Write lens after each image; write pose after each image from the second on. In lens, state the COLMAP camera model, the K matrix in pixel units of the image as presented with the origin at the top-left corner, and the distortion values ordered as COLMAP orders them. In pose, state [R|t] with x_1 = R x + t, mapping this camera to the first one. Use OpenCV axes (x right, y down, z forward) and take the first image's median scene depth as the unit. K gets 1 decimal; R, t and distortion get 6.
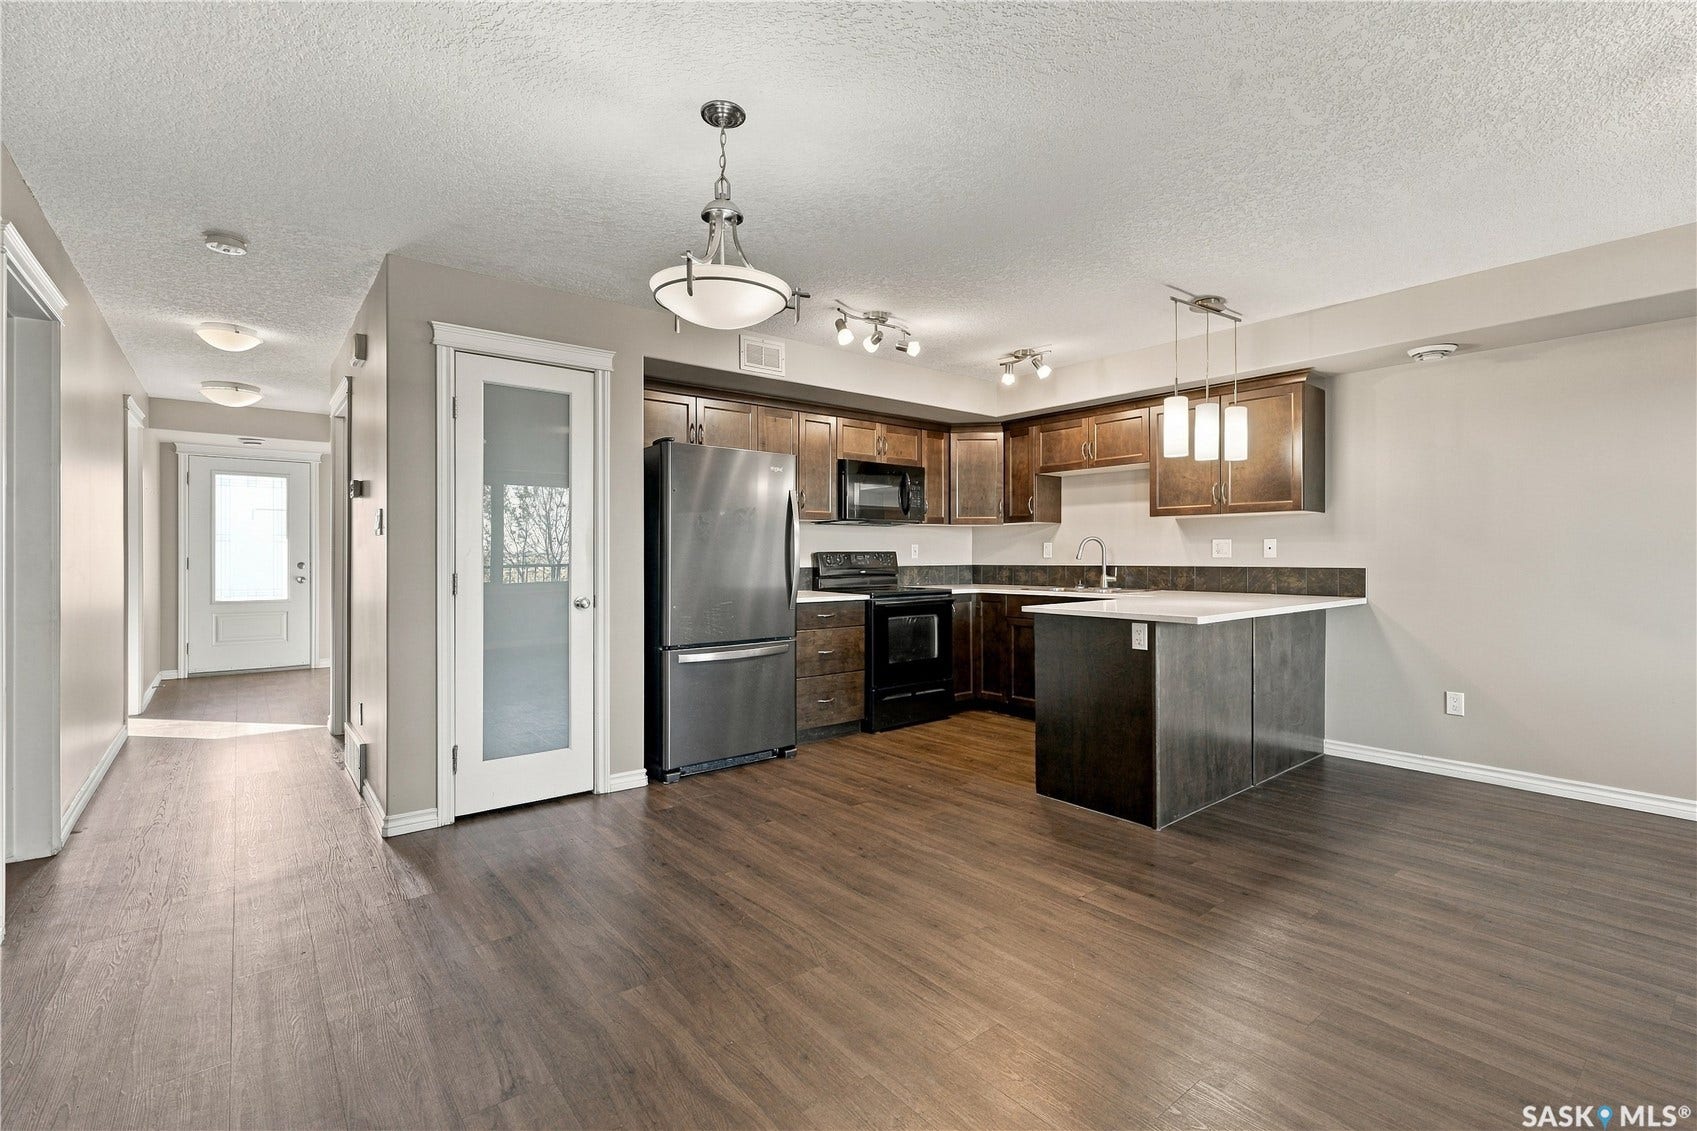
lens RADIAL K [[765.5, 0, 854.0], [0, 765.5, 561.8], [0, 0, 1]] dist [-0.005614, 0.000668]
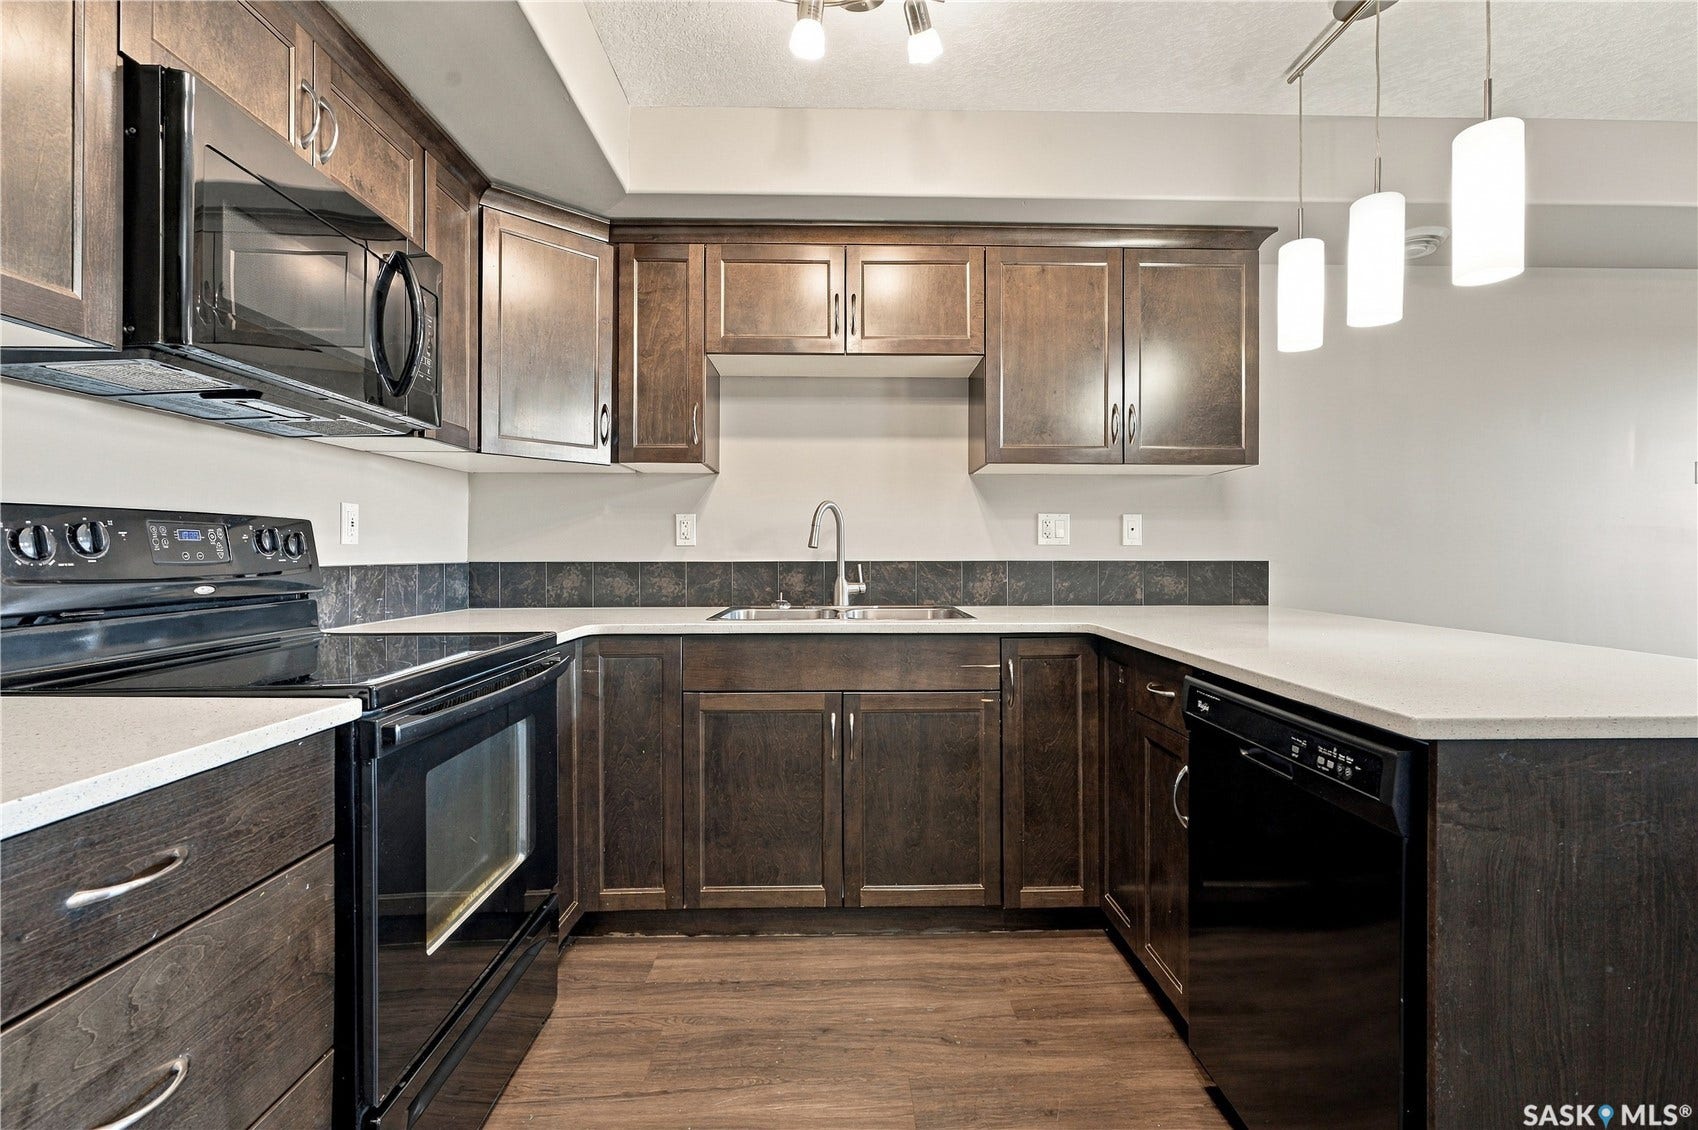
lens RADIAL K [[765.9, 0, 847.7], [0, 765.9, 553.8], [0, 0, 1]] dist [-0.005614, 0.000668]
pose [[0.608923, 0.002842, 0.793224, -0.061926], [0.004125, 0.999969, -0.006749, 0.003635], [-0.793218, 0.007382, 0.608893, 0.679134]]
